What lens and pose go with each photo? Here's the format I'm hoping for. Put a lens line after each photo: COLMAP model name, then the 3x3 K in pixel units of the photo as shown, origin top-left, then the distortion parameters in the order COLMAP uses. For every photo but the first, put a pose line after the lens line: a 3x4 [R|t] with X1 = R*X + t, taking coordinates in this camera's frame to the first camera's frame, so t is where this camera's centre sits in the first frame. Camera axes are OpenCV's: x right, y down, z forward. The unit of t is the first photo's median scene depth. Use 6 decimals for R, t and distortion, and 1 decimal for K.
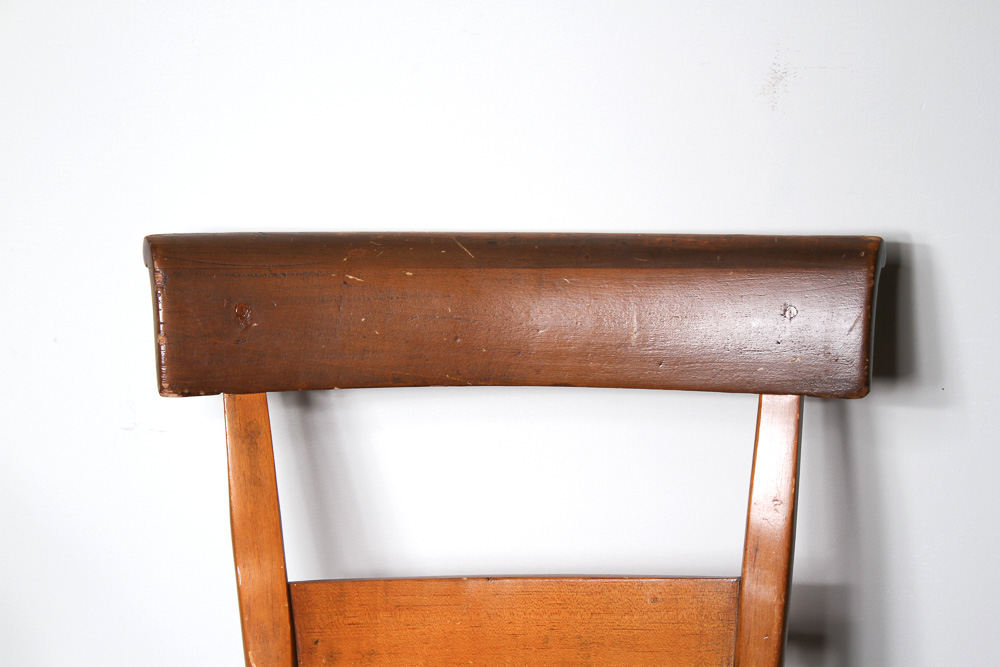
lens RADIAL K [[2317.6, 0, 509.0], [0, 2317.6, 335.8], [0, 0, 1]] dist [0.072735, 0.000000]
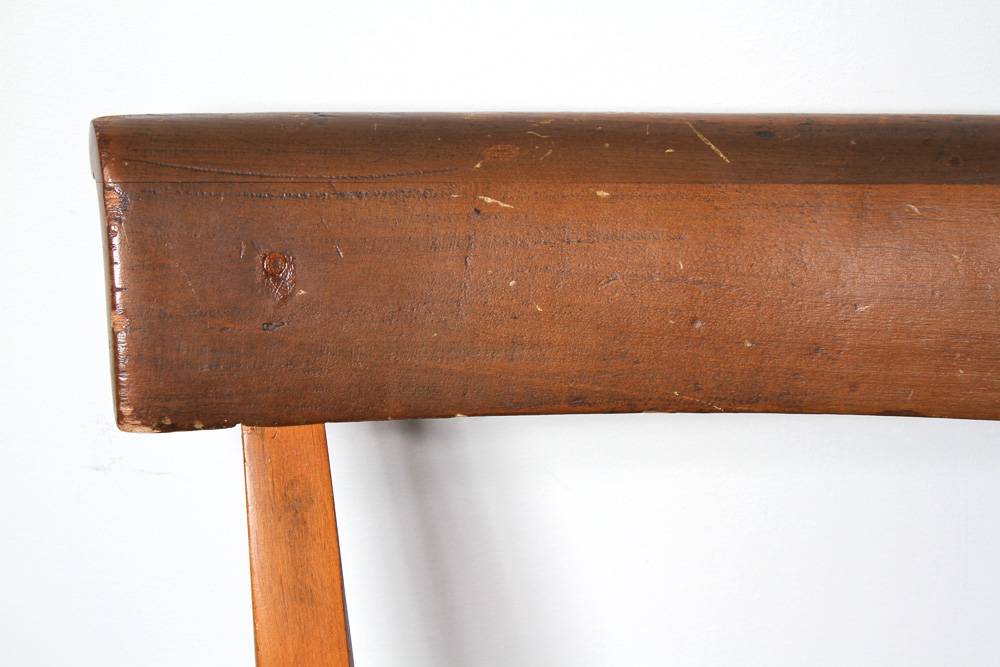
lens RADIAL K [[2317.6, 0, 505.4], [0, 2317.6, 329.3], [0, 0, 1]] dist [0.072735, 0.000000]
pose [[0.995925, 0.009020, -0.089739, -0.018282], [-0.005820, 0.999340, 0.035860, -0.015208], [0.090003, -0.035192, 0.995320, 0.487963]]
